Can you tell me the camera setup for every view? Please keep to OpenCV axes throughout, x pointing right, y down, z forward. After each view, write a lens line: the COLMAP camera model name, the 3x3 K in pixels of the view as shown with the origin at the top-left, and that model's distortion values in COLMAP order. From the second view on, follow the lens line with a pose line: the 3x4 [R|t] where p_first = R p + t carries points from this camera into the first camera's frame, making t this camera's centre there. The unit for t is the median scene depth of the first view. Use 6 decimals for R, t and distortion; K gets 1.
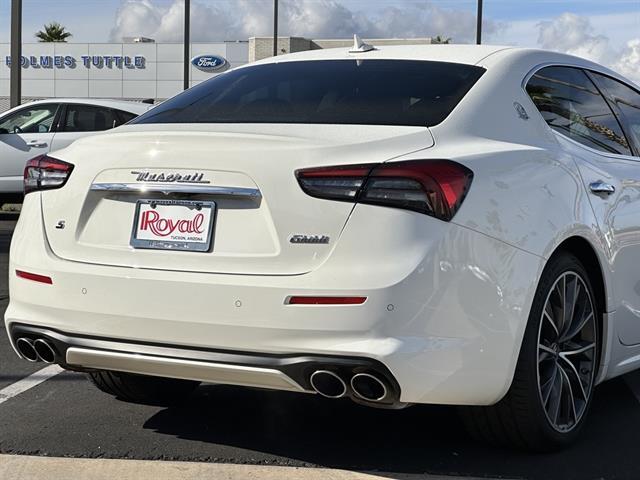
lens RADIAL K [[1479.9, 0, 320.0], [0, 1479.9, 240.0], [0, 0, 1]] dist [0.133133, 0.547226]
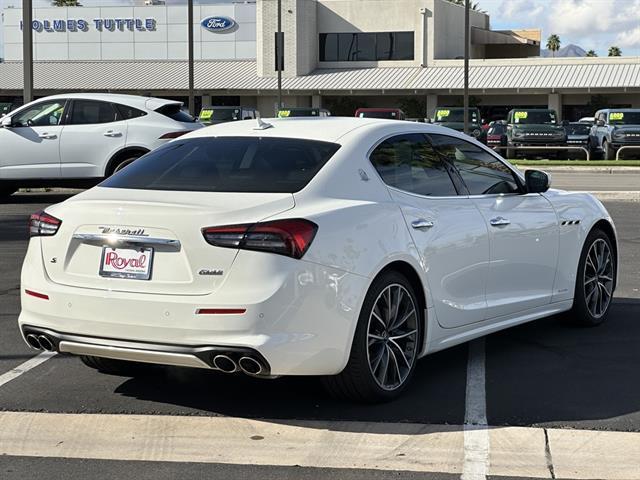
lens RADIAL K [[1479.9, 0, 320.0], [0, 1479.9, 240.0], [0, 0, 1]] dist [0.133133, 0.547226]
pose [[0.999755, -0.017920, -0.012967, 0.118355], [0.018346, 0.999269, 0.033527, -0.078081], [0.012357, -0.033757, 0.999354, -0.518082]]
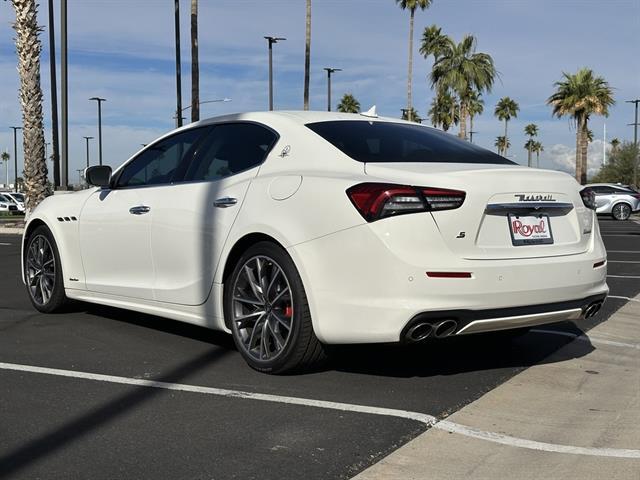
lens RADIAL K [[913.7, 0, 321.6], [0, 913.7, 269.9], [0, 0, 1]] dist [0.141086, 0.004005]
pose [[0.334956, -0.093781, 0.937555, -1.044165], [0.058347, 0.995189, 0.078701, -0.053912], [-0.940425, 0.028342, 0.338817, 0.851914]]
